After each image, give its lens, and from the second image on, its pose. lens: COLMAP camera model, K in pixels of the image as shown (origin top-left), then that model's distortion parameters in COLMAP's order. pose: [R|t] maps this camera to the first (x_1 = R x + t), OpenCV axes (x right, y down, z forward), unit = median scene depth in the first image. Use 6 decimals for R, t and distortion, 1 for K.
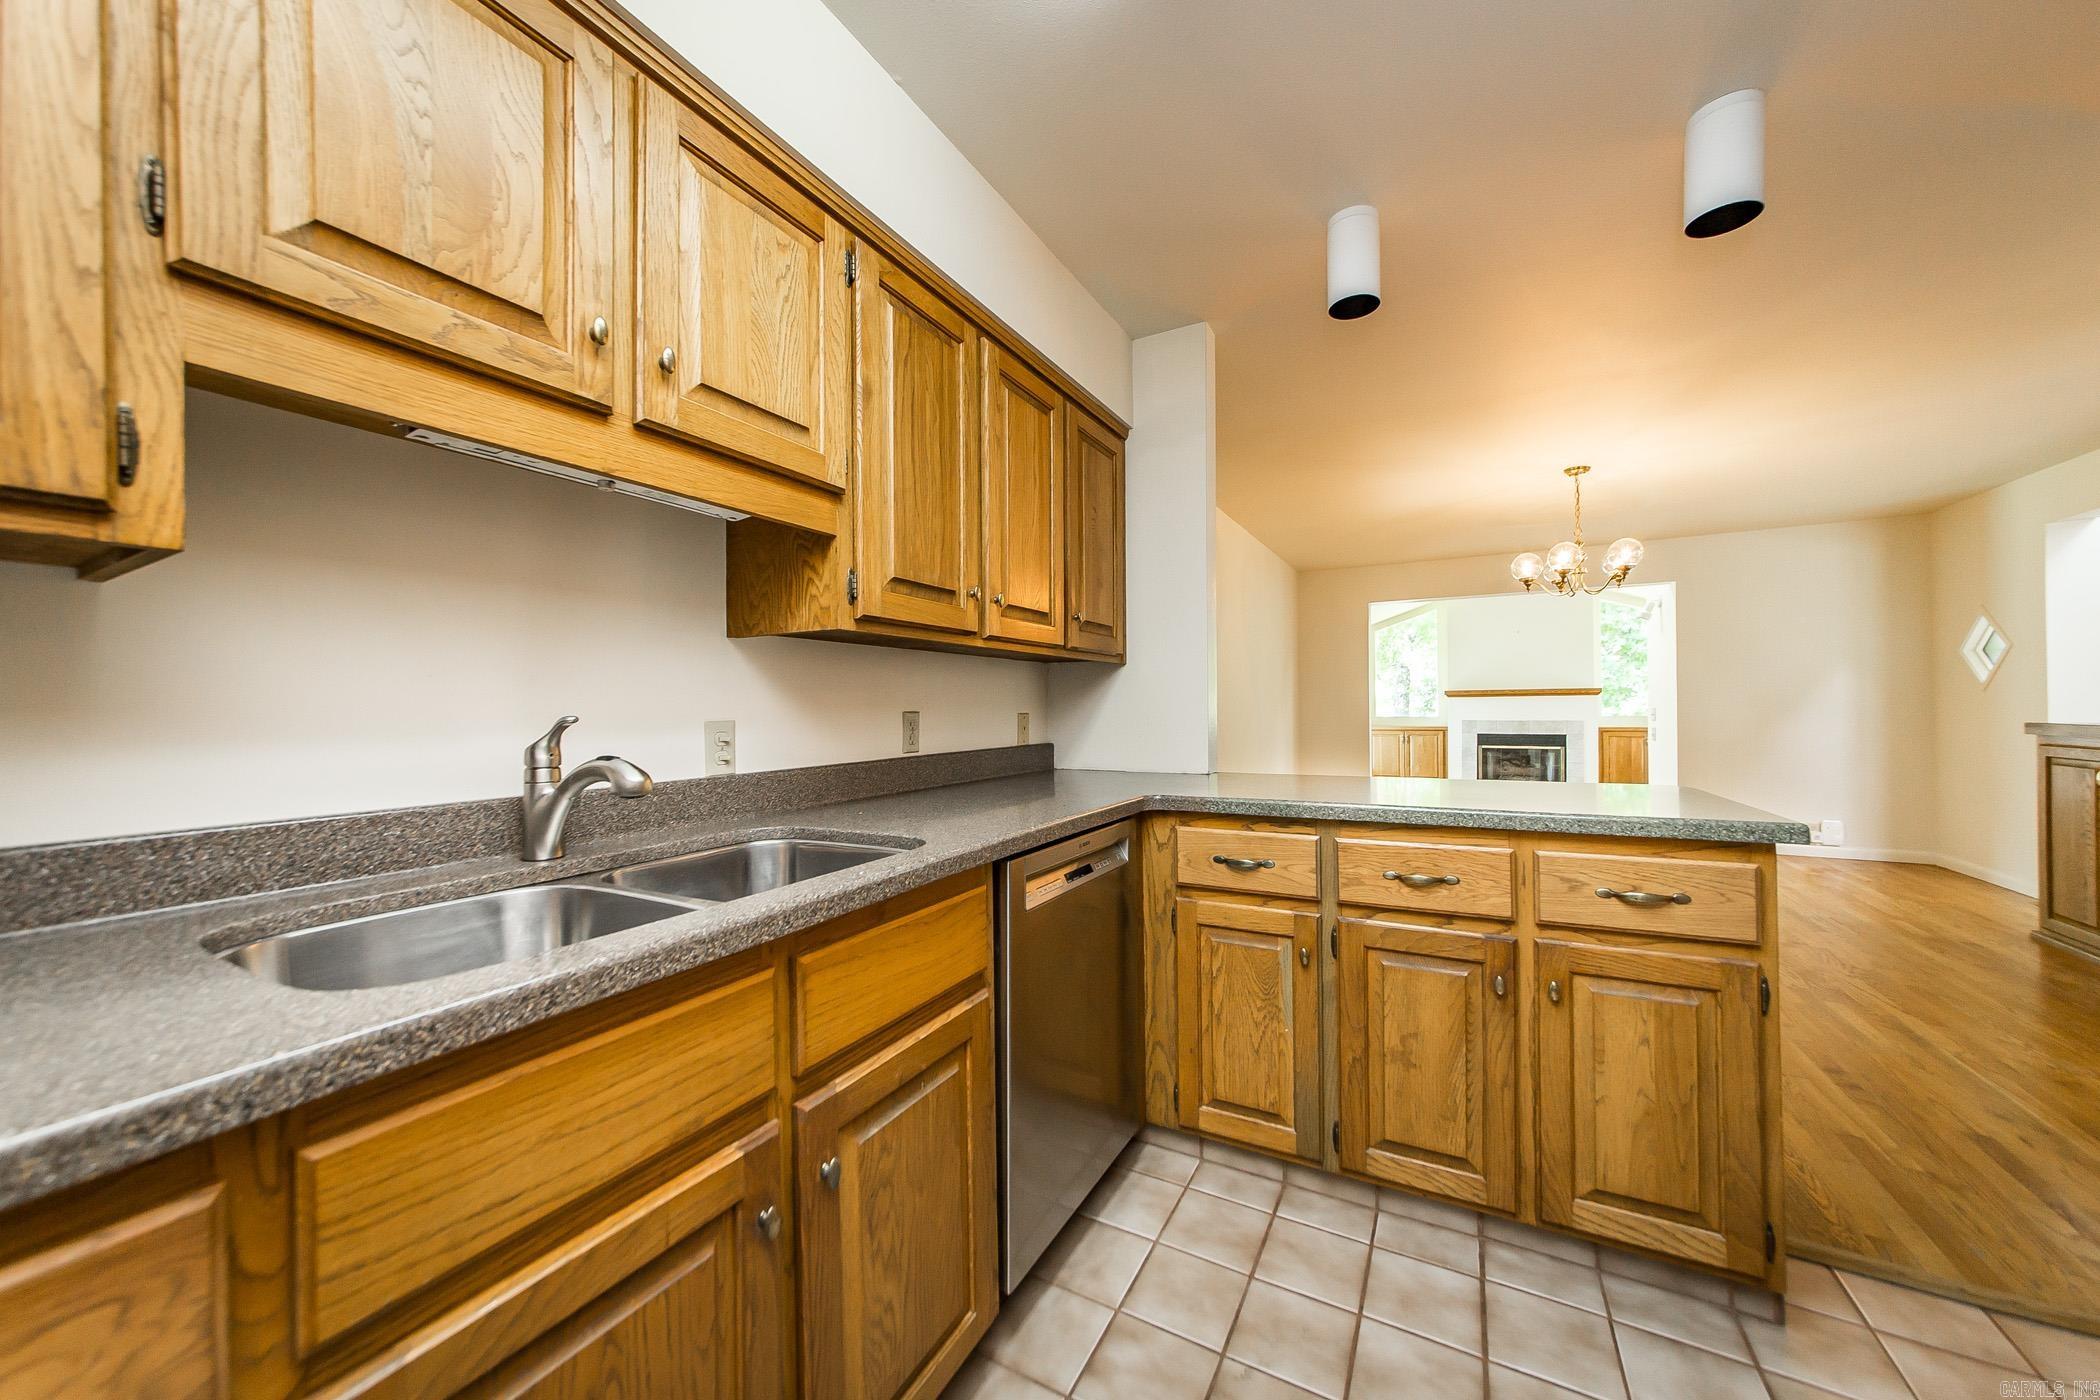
lens RADIAL K [[747.4, 0, 1031.6], [0, 747.4, 707.9], [0, 0, 1]] dist [-0.000130, -0.000041]
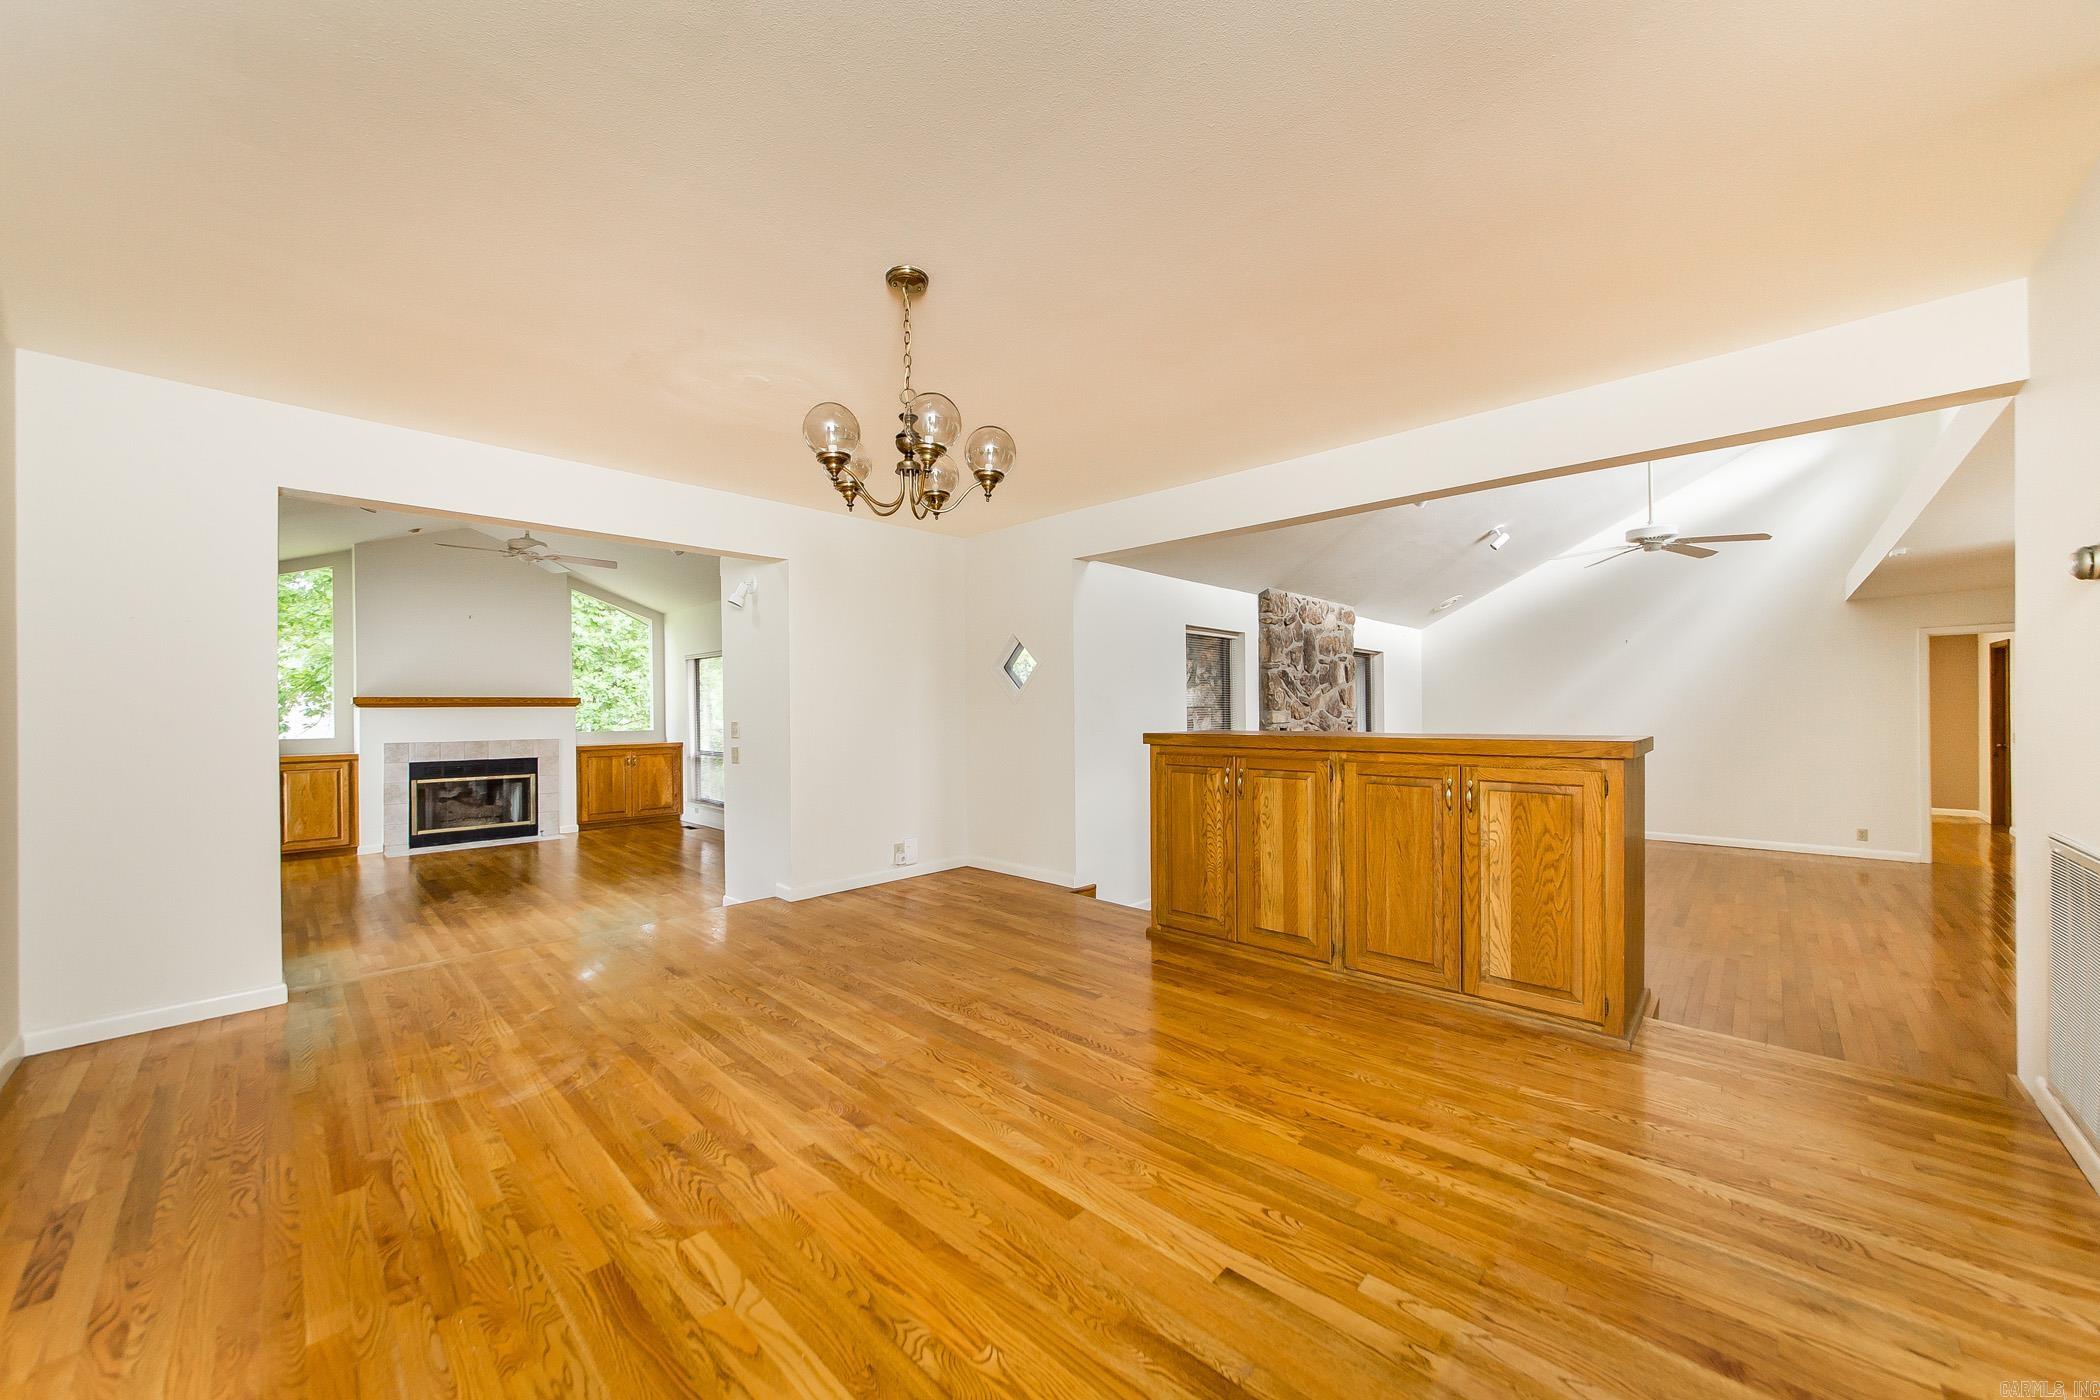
lens RADIAL K [[747.4, 0, 1031.6], [0, 747.4, 707.9], [0, 0, 1]] dist [-0.000130, -0.000041]
pose [[0.243563, 0.006595, 0.969863, 0.092874], [0.010471, 0.999901, -0.009429, -0.002652], [-0.969829, 0.012452, 0.243470, 0.320083]]
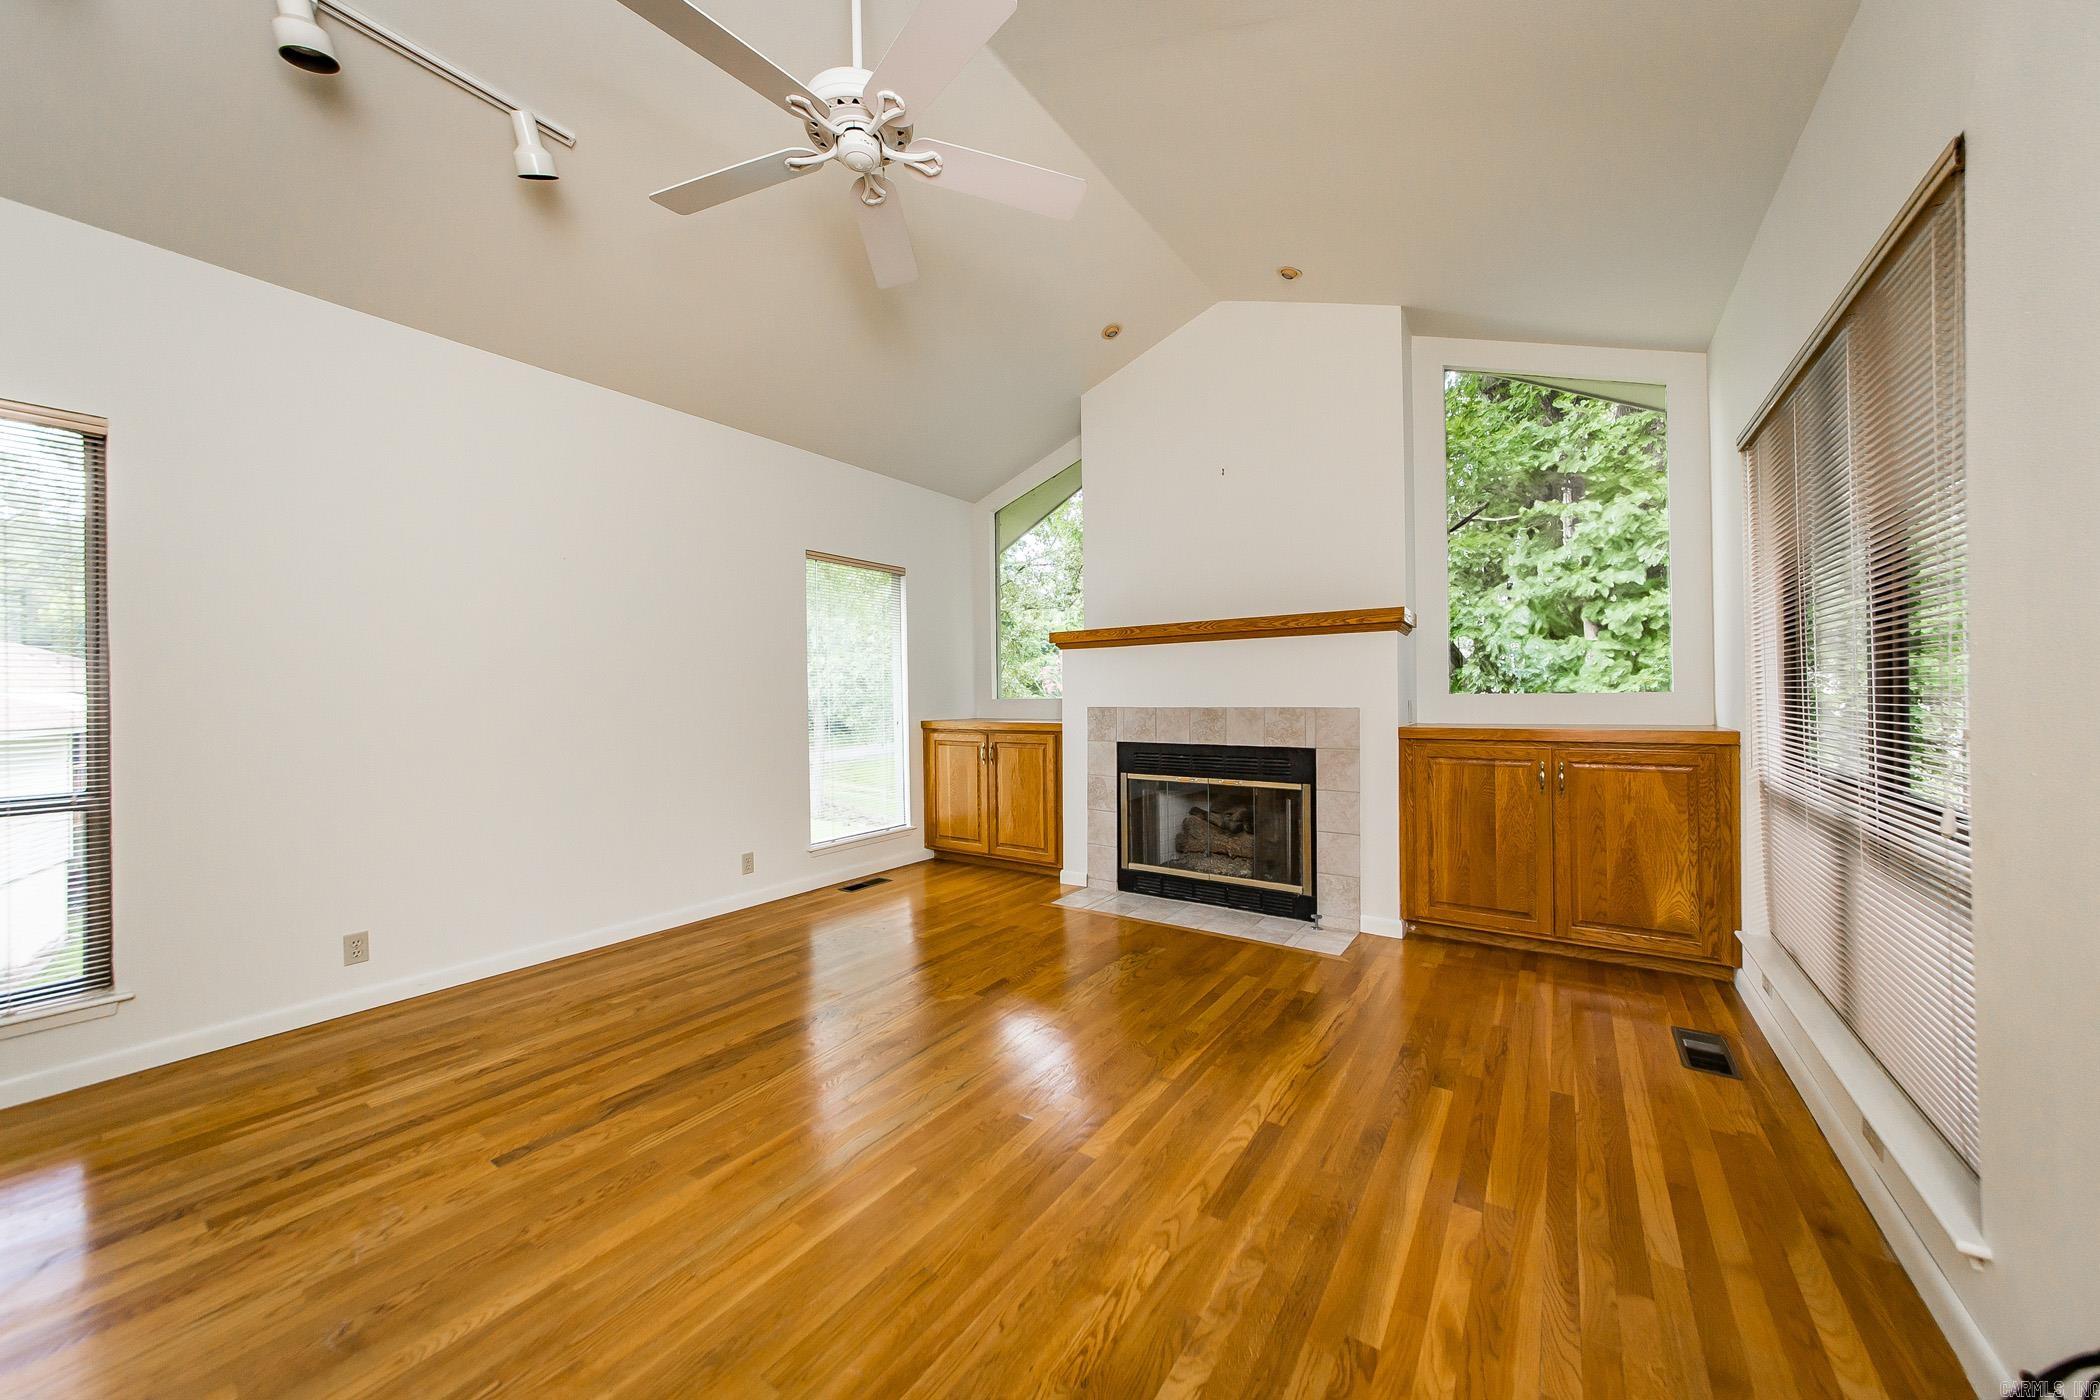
lens RADIAL K [[747.4, 0, 1031.6], [0, 747.4, 707.9], [0, 0, 1]] dist [-0.000130, -0.000041]
pose [[0.995356, 0.008716, -0.095863, 0.620148], [-0.009454, 0.999929, -0.007238, 0.020706], [0.095793, 0.008111, 0.995368, 0.646255]]
